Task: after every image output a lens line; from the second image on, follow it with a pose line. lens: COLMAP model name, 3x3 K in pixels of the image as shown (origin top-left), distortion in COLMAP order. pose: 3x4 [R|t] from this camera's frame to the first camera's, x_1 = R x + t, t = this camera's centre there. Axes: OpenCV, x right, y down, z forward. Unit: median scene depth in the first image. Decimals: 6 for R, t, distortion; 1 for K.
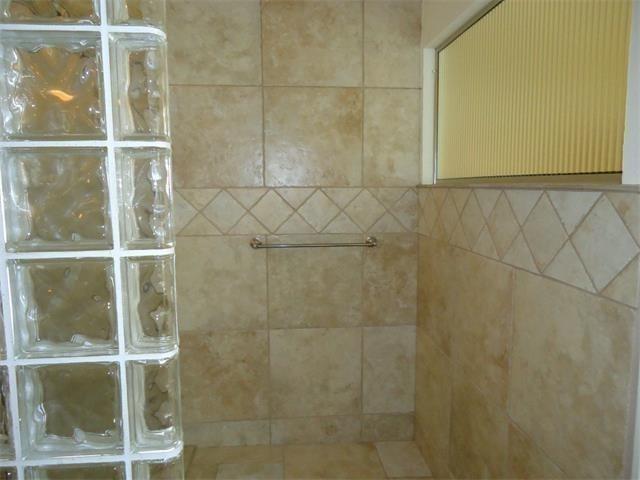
lens RADIAL K [[463.2, 0, 320.2], [0, 463.2, 236.6], [0, 0, 1]] dist [-0.011880, 0.004025]
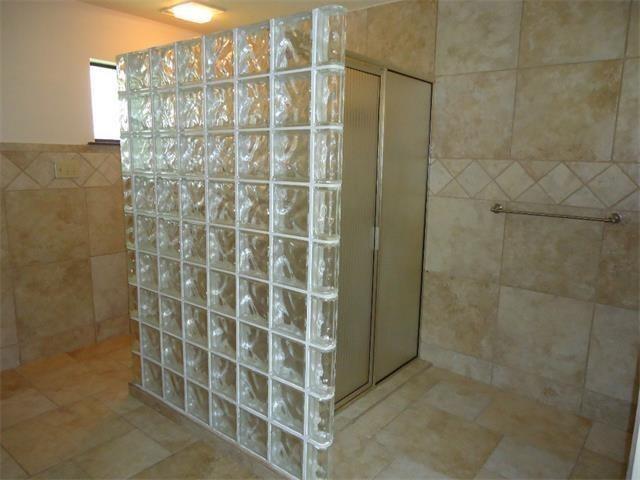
lens RADIAL K [[463.2, 0, 320.2], [0, 463.2, 236.6], [0, 0, 1]] dist [-0.011880, 0.004025]
pose [[0.713635, 0.139599, -0.686467, 0.345042], [-0.104727, 0.990191, 0.092492, 0.024179], [0.692645, 0.005886, 0.721255, -0.132961]]
